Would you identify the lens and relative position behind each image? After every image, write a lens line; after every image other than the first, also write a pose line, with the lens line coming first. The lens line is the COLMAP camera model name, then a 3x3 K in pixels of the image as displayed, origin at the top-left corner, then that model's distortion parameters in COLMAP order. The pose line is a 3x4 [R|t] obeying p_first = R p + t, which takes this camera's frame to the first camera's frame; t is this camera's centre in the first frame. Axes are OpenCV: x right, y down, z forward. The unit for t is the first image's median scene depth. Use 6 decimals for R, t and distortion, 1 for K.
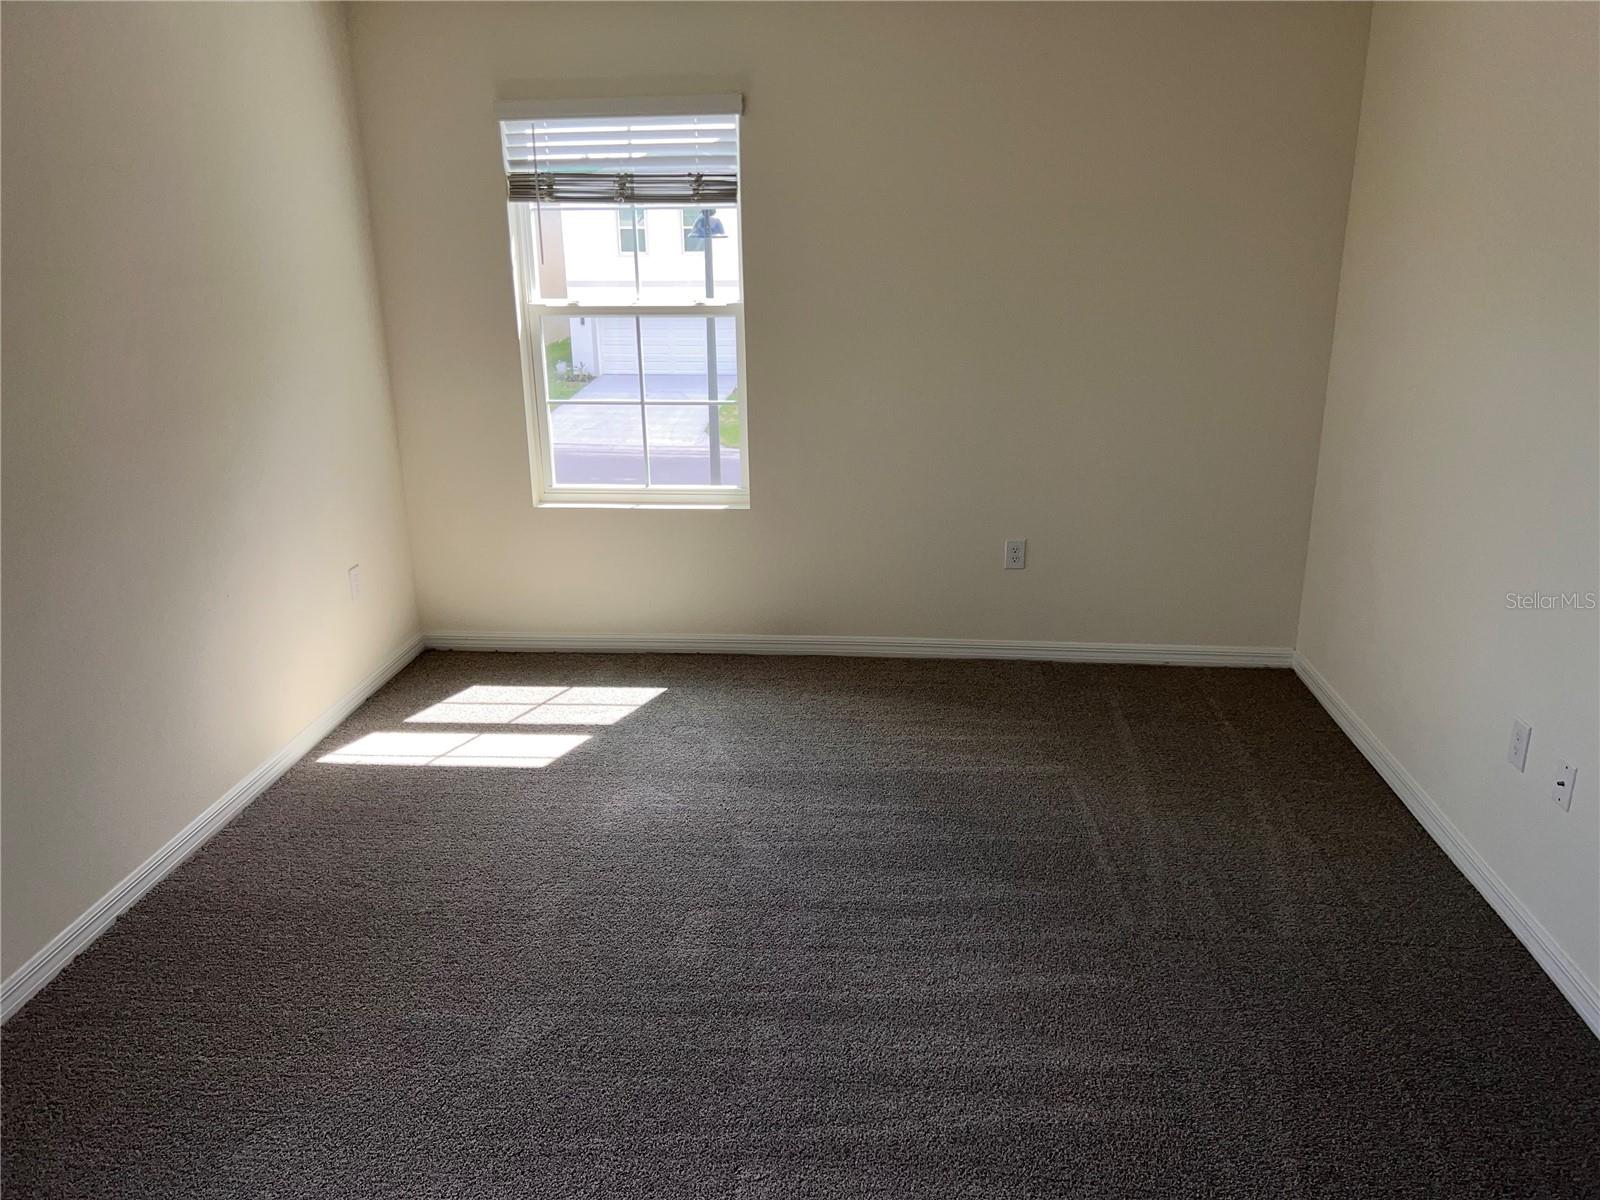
lens RADIAL K [[1208.0, 0, 830.2], [0, 1208.0, 604.4], [0, 0, 1]] dist [0.108553, -0.165249]
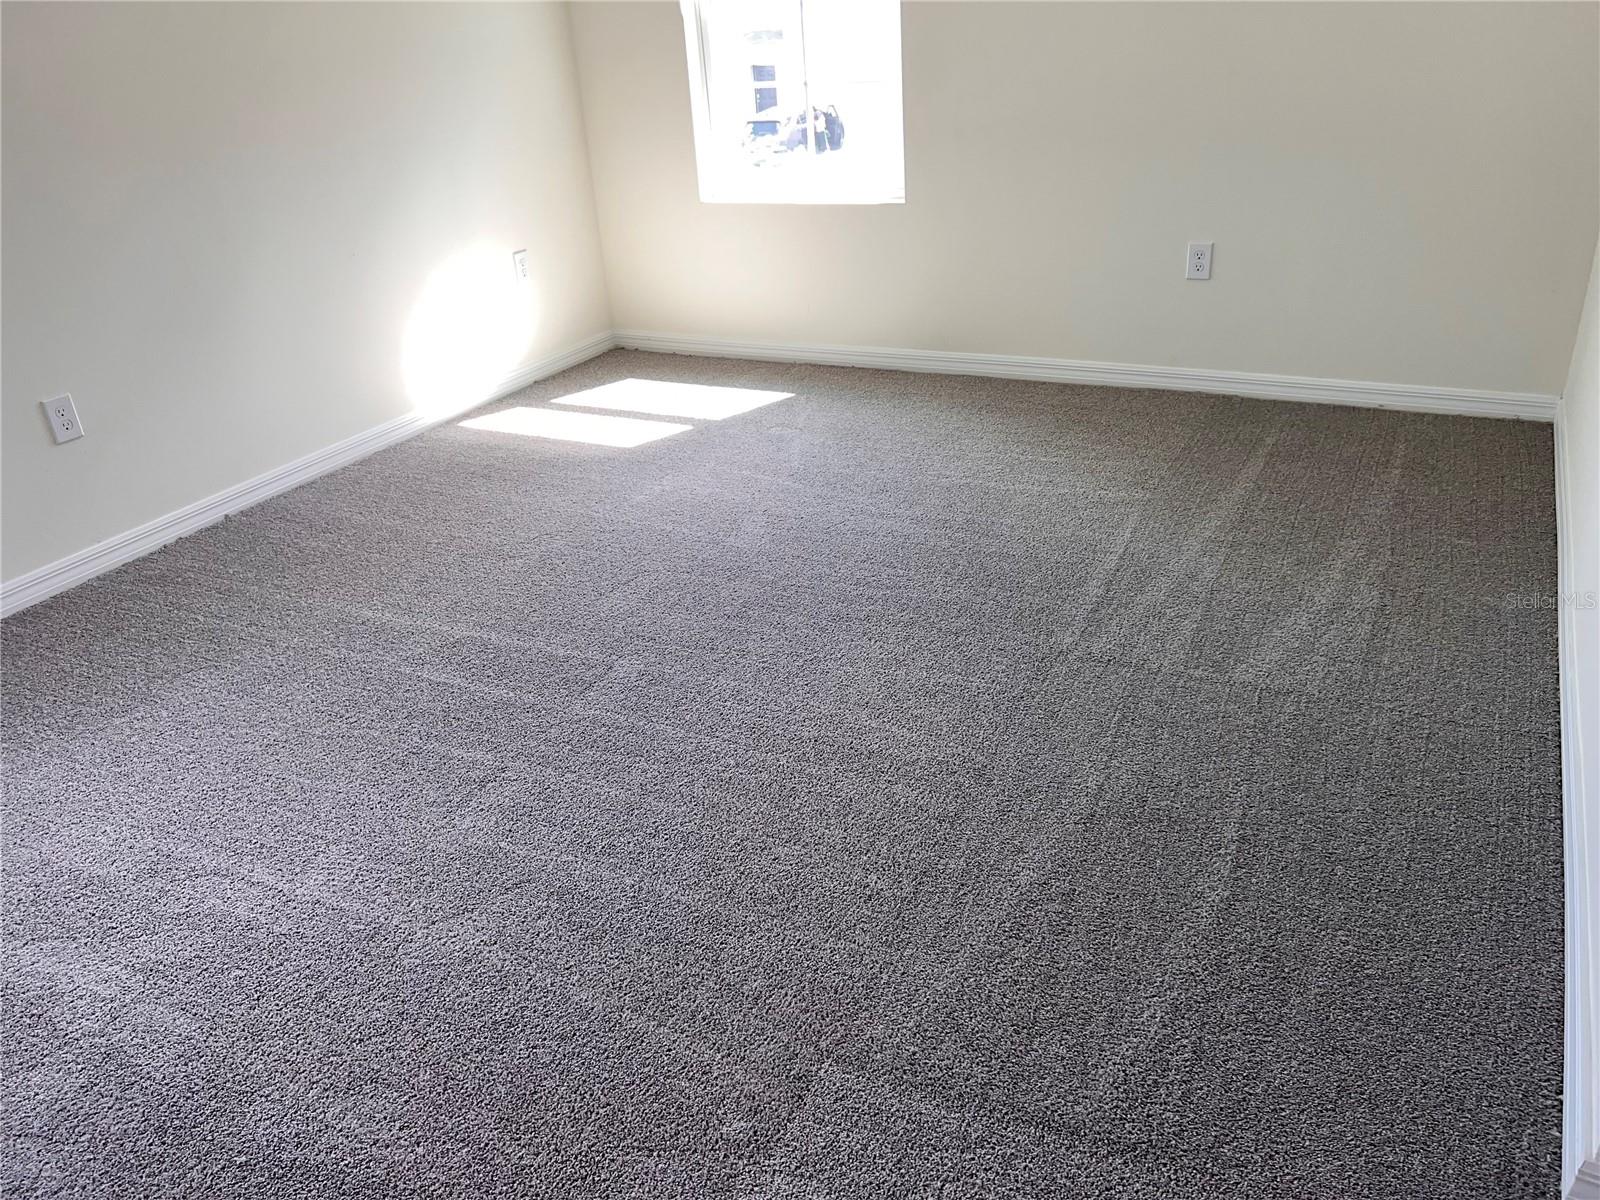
lens RADIAL K [[1208.0, 0, 830.2], [0, 1208.0, 604.4], [0, 0, 1]] dist [0.108553, -0.165249]
pose [[0.916503, 0.129746, -0.378401, 0.294691], [-0.067786, 0.982631, 0.172745, 0.068097], [0.394242, -0.132672, 0.909380, 0.104260]]
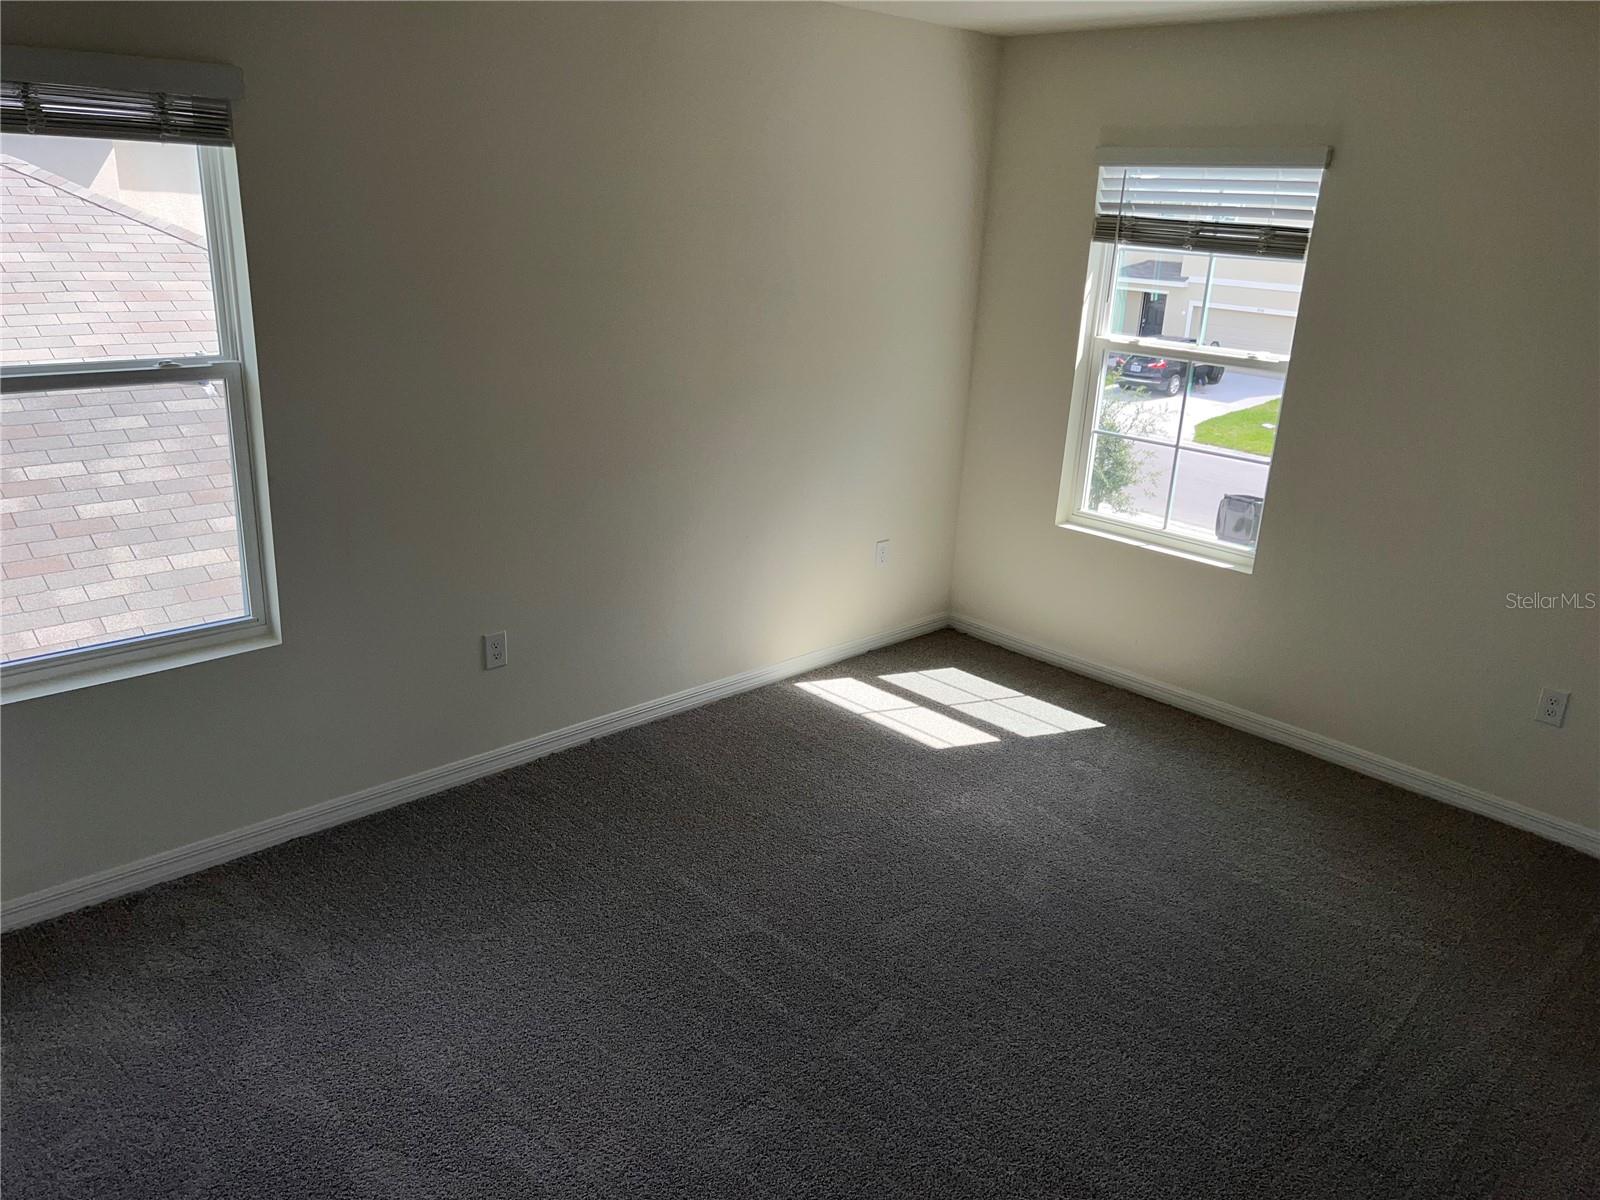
lens RADIAL K [[1234.8, 0, 826.4], [0, 1234.8, 606.4], [0, 0, 1]] dist [0.111112, -0.193340]
pose [[0.753463, 0.255678, -0.605741, 0.303860], [-0.261355, 0.961847, 0.080896, -0.050417], [0.603314, 0.097362, 0.791538, 0.031599]]
